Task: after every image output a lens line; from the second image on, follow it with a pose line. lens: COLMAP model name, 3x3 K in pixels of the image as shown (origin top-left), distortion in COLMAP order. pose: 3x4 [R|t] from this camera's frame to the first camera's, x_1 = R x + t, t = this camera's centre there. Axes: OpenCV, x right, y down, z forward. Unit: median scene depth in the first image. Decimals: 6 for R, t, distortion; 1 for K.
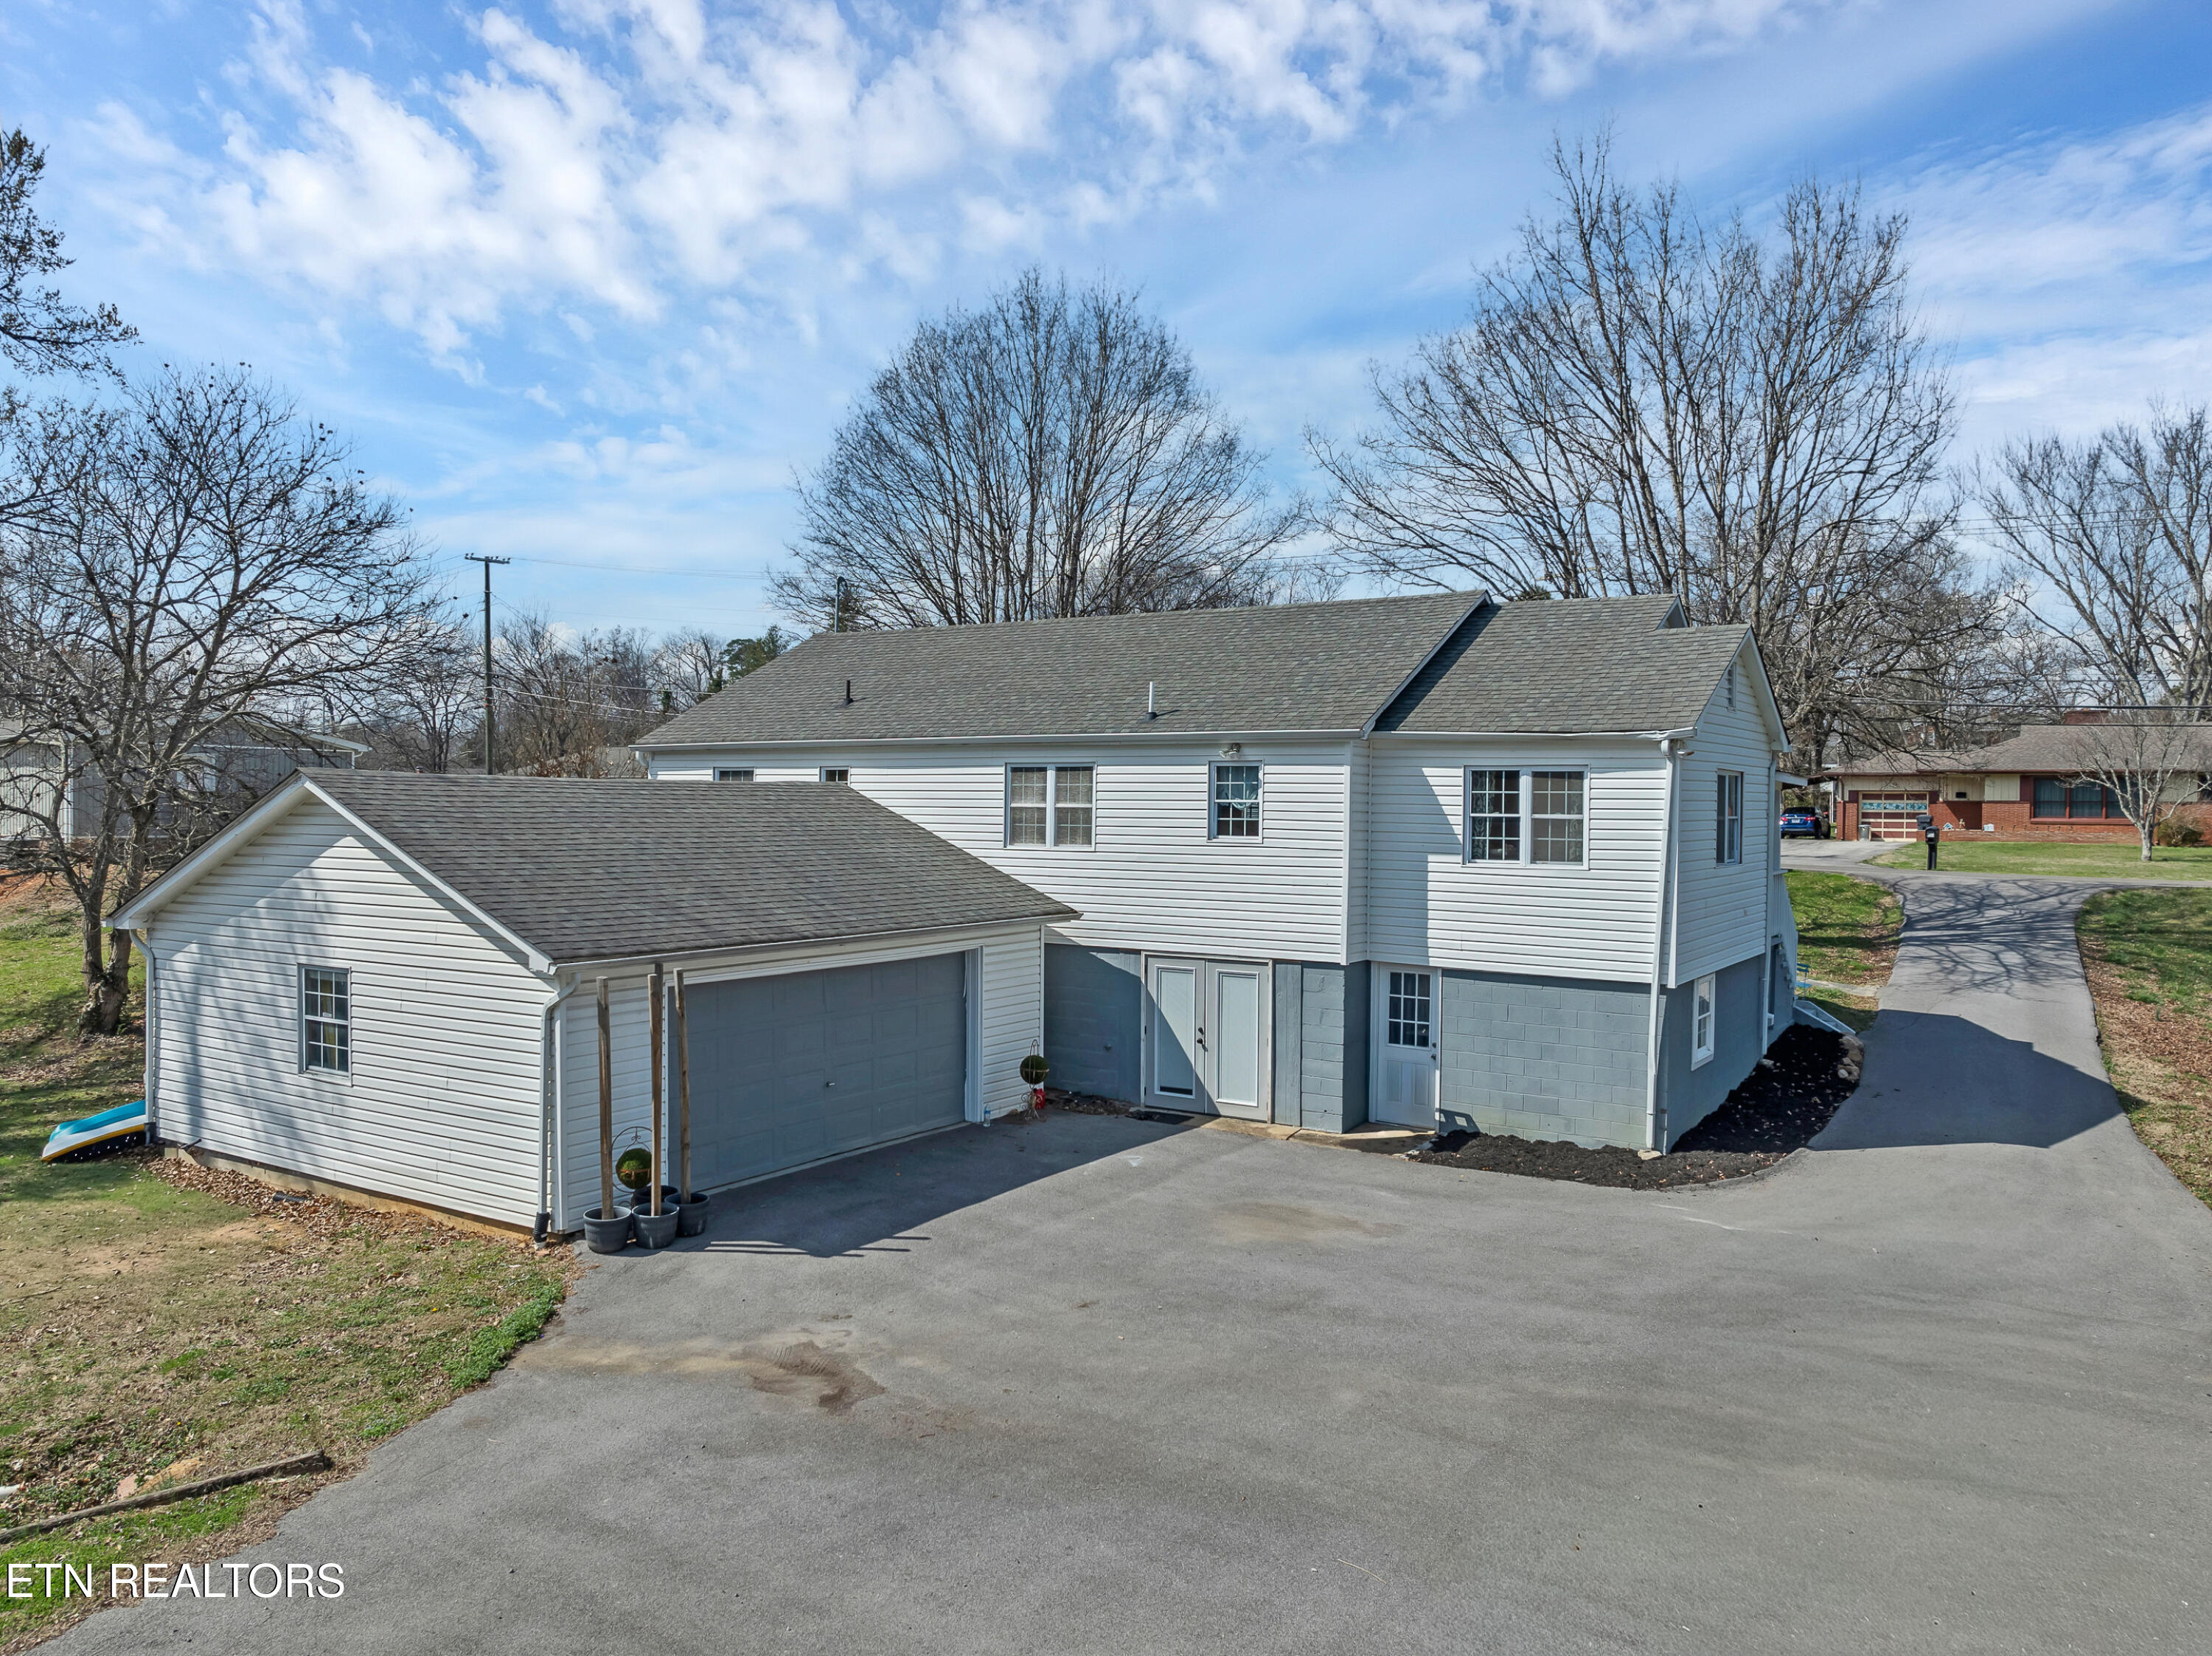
lens RADIAL K [[1592.6, 0, 1115.5], [0, 1592.6, 821.7], [0, 0, 1]] dist [-0.038351, 0.009041]
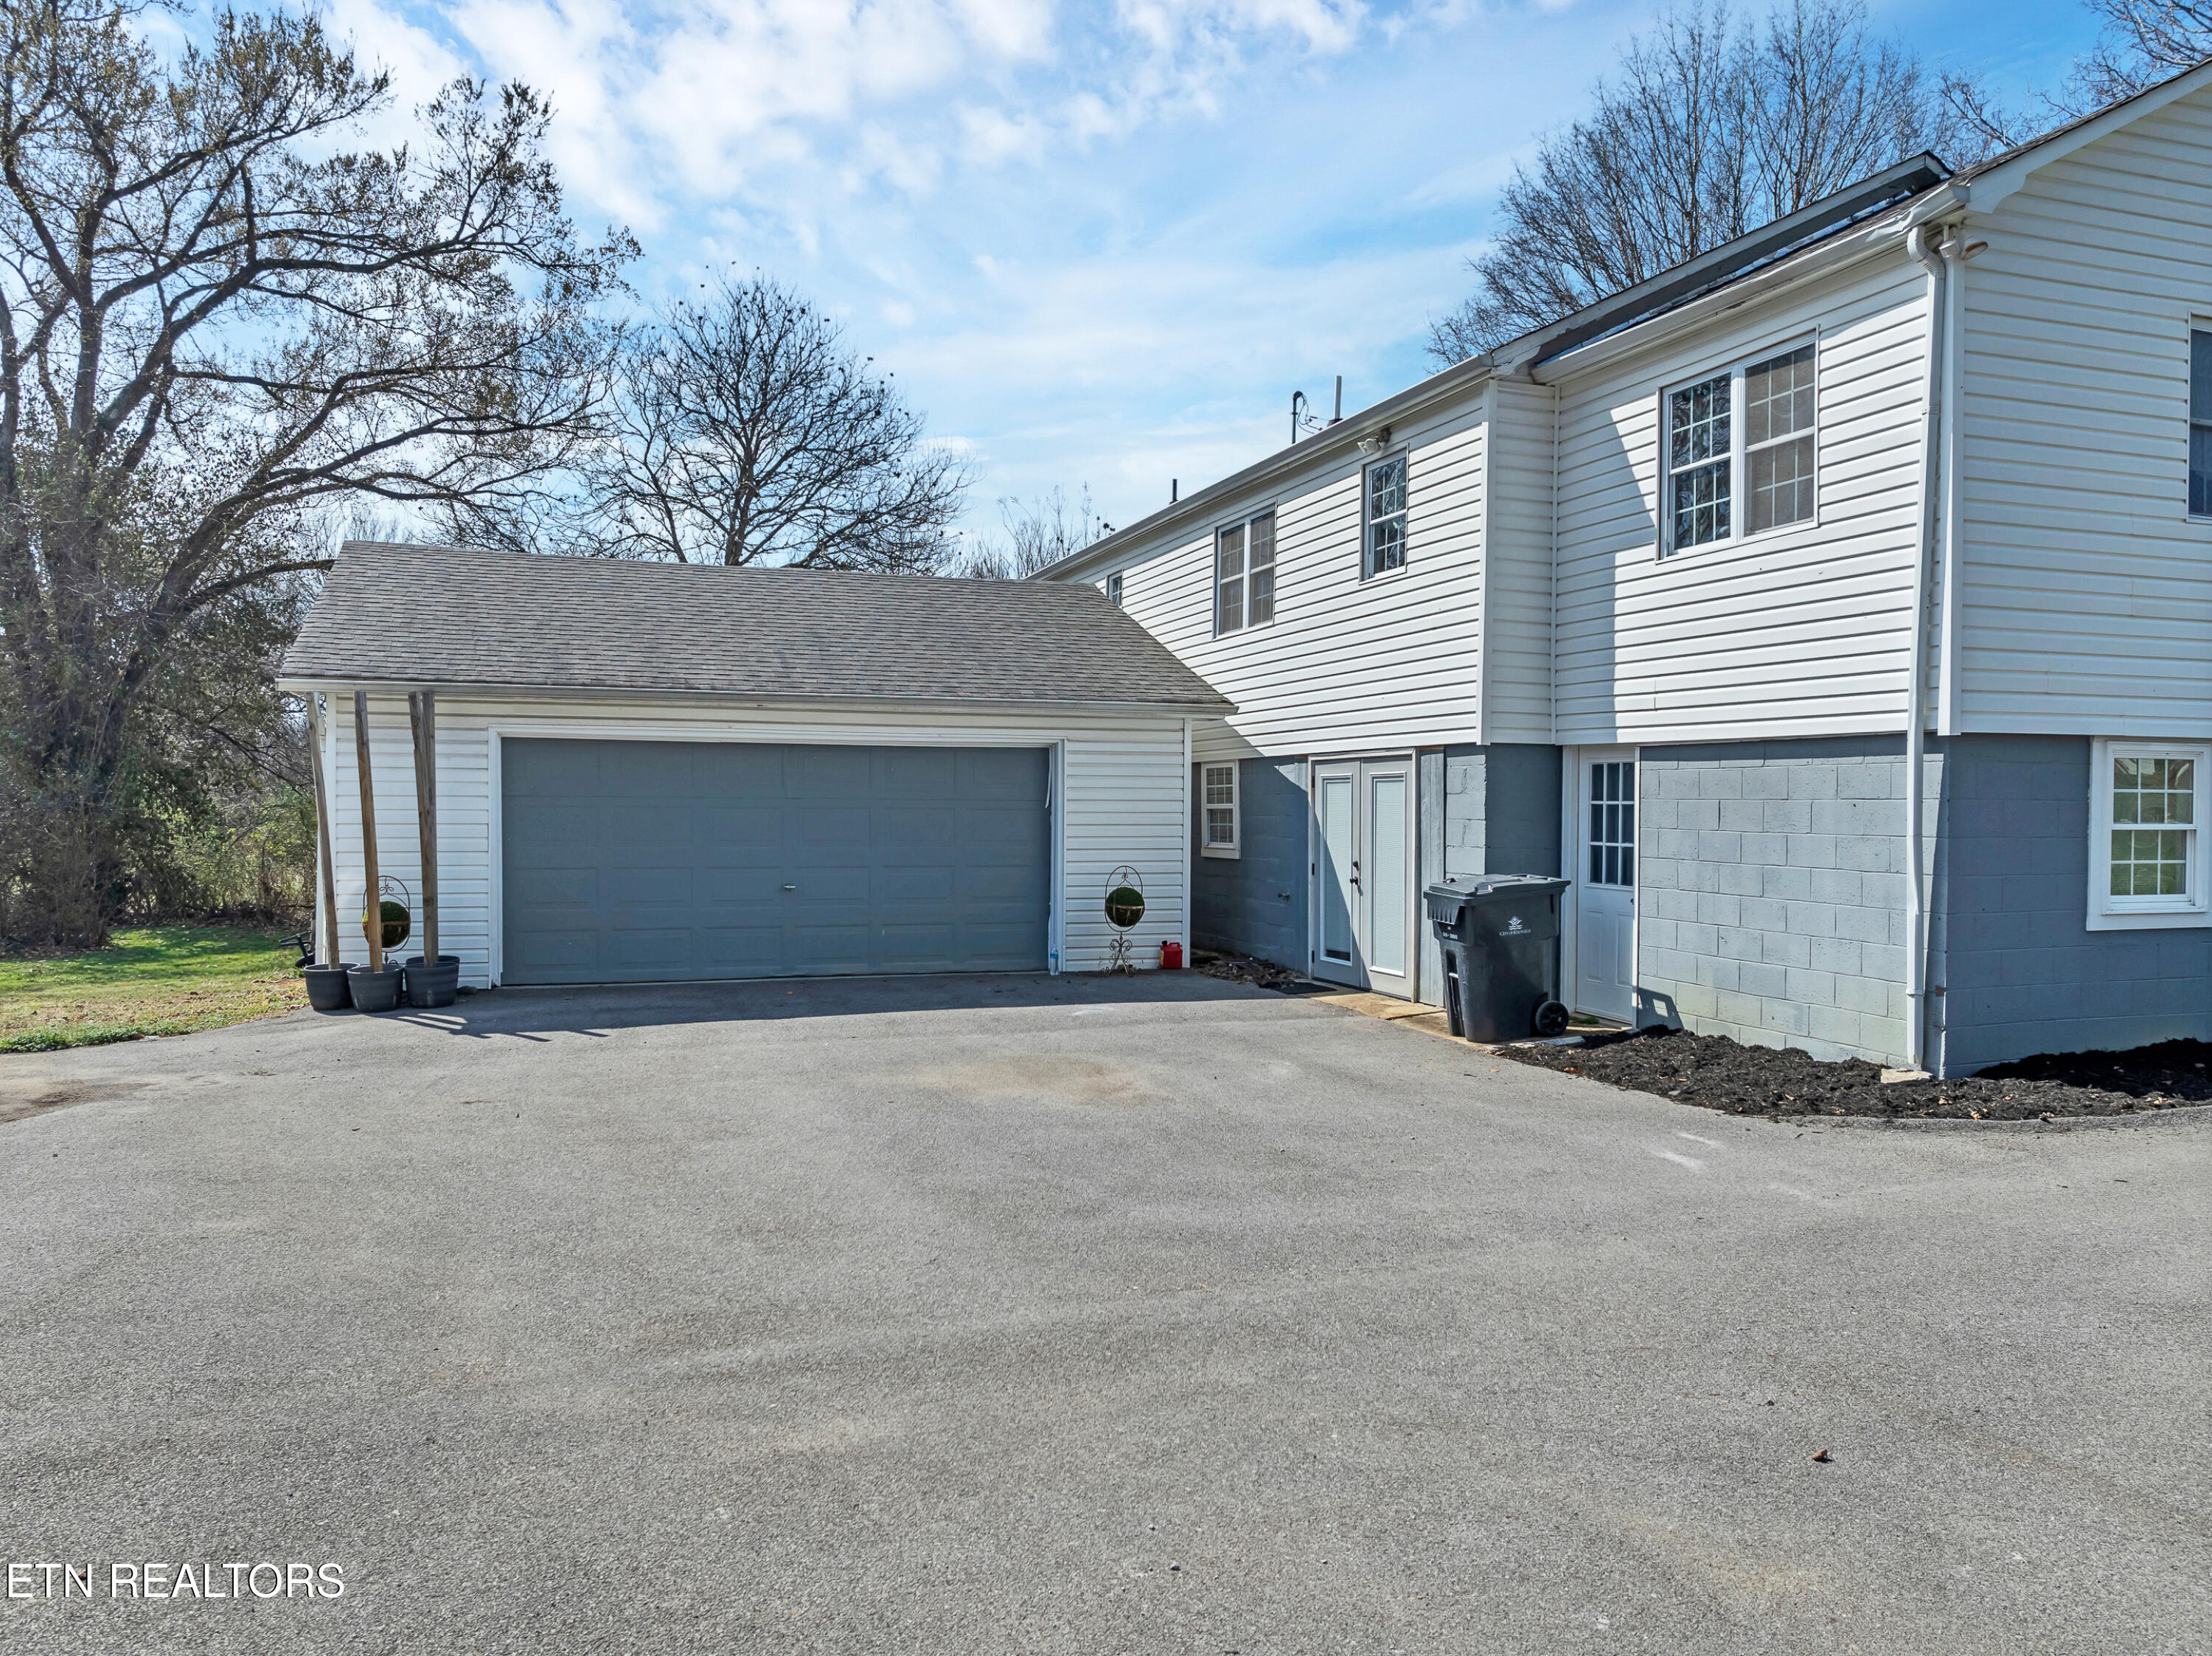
lens RADIAL K [[1592.6, 0, 1115.5], [0, 1592.6, 821.7], [0, 0, 1]] dist [-0.038351, 0.009041]
pose [[0.780312, -0.002294, -0.625386, 0.419179], [-0.005907, 0.999922, -0.011038, 0.127596], [0.625362, 0.012307, 0.780237, 0.429288]]
